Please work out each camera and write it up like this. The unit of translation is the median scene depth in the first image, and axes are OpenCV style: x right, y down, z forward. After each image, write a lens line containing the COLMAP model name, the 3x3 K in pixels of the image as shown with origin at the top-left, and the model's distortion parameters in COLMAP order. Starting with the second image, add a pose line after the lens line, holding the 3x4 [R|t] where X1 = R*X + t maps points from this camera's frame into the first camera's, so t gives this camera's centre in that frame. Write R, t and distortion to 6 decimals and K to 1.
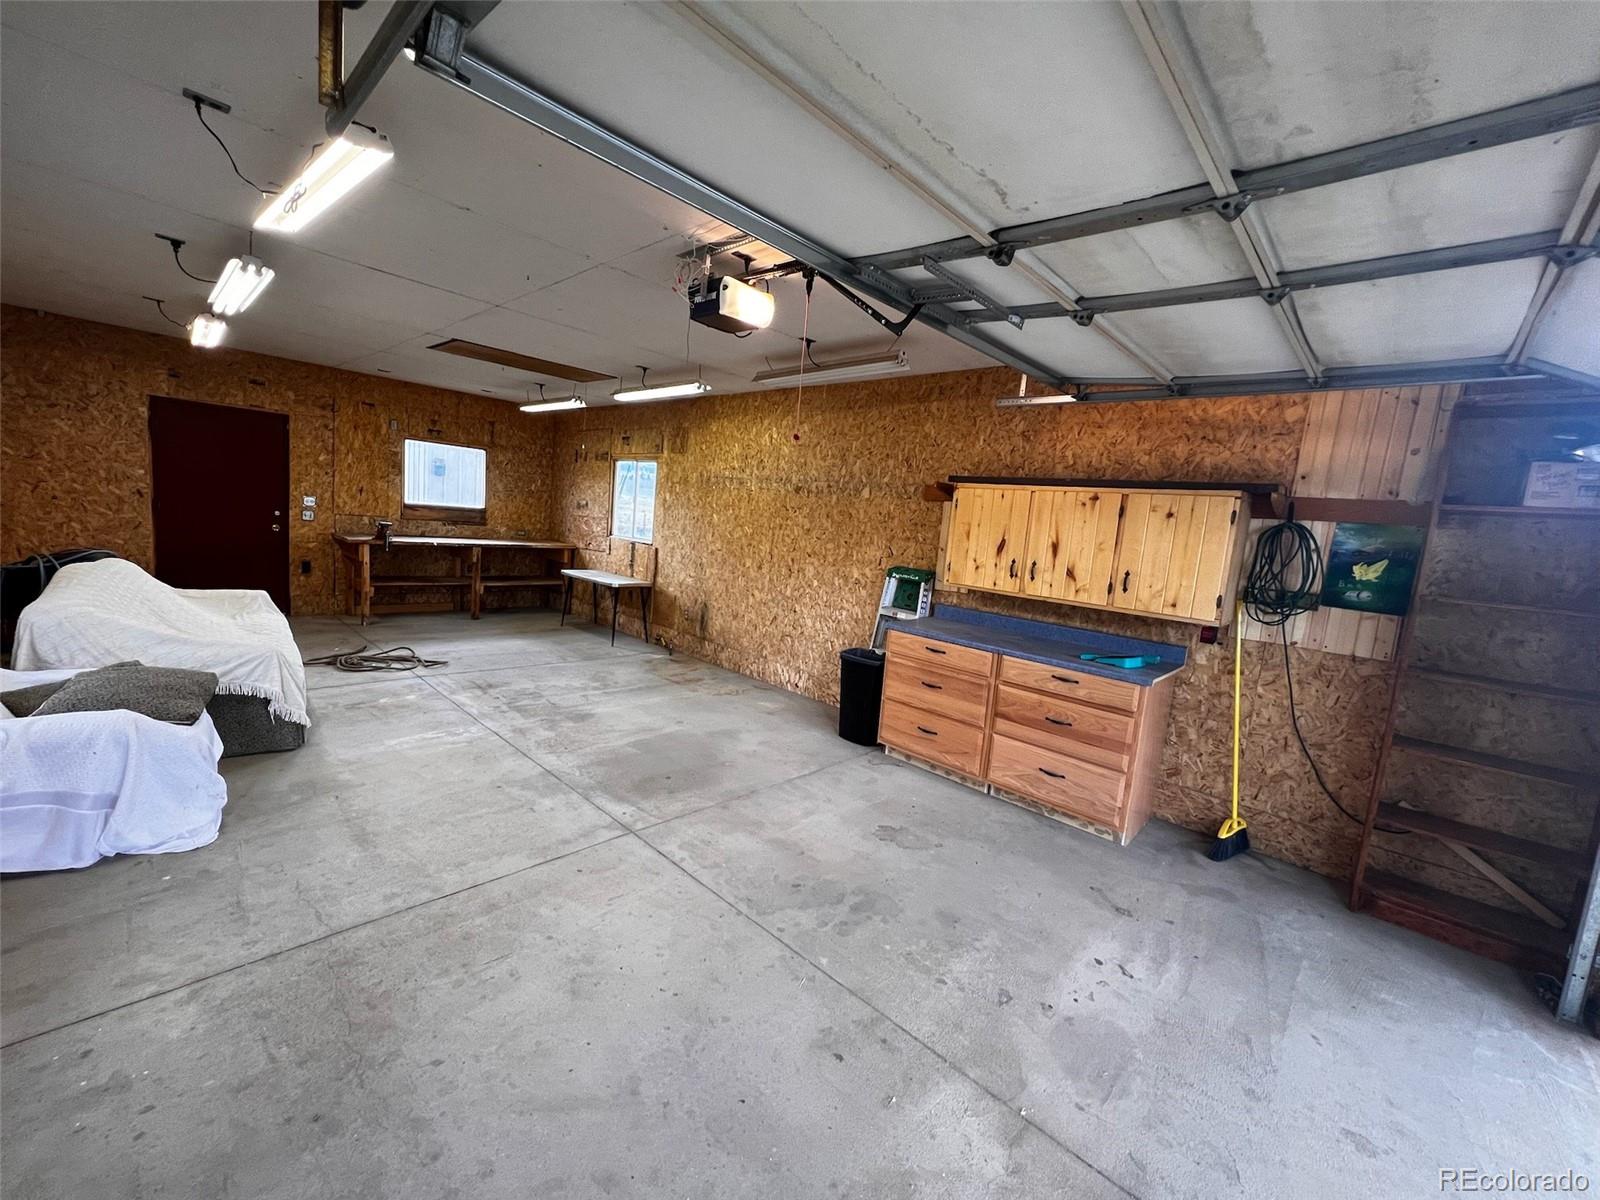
lens RADIAL K [[639.7, 0, 800.0], [0, 639.7, 600.0], [0, 0, 1]] dist [-0.004624, -0.000896]
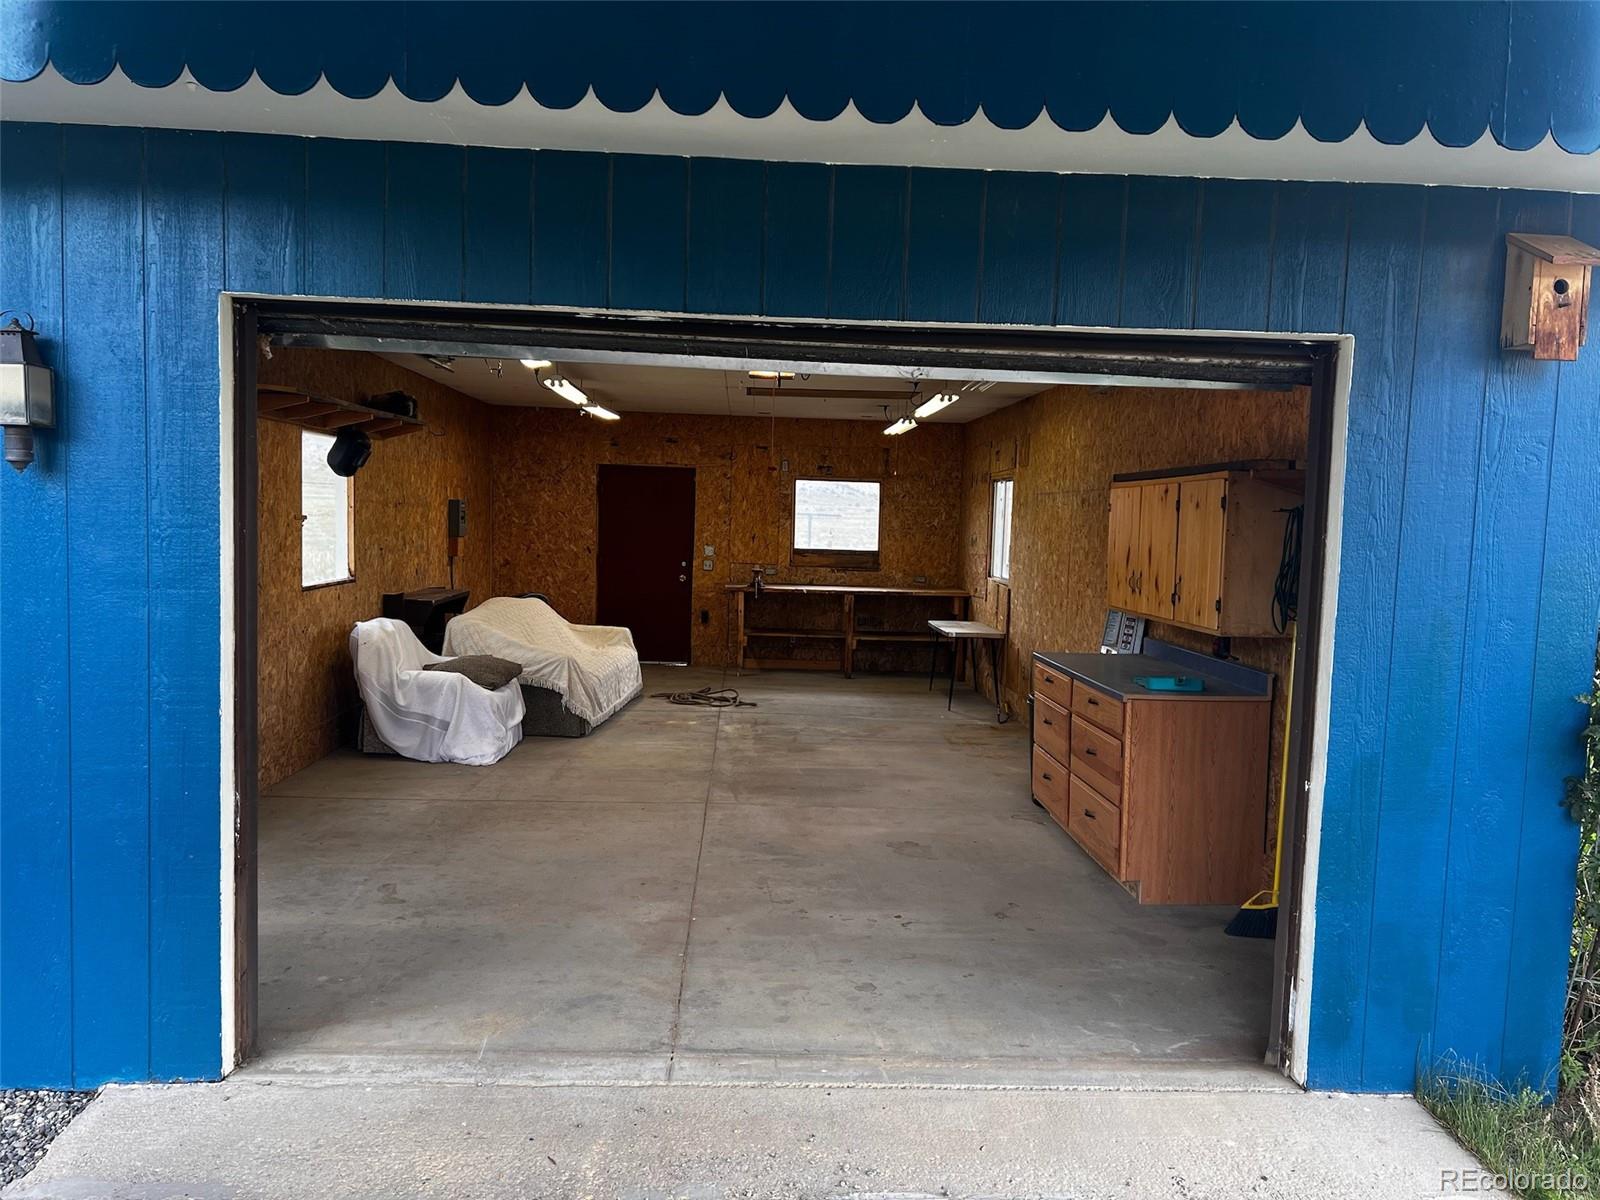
lens RADIAL K [[1198.2, 0, 800.0], [0, 1198.2, 600.0], [0, 0, 1]] dist [0.074811, -0.000358]
pose [[0.717707, -0.020415, -0.696045, 0.661539], [-0.055265, 0.994747, -0.086162, 0.078358], [0.694148, 0.100306, 0.712809, -0.238523]]
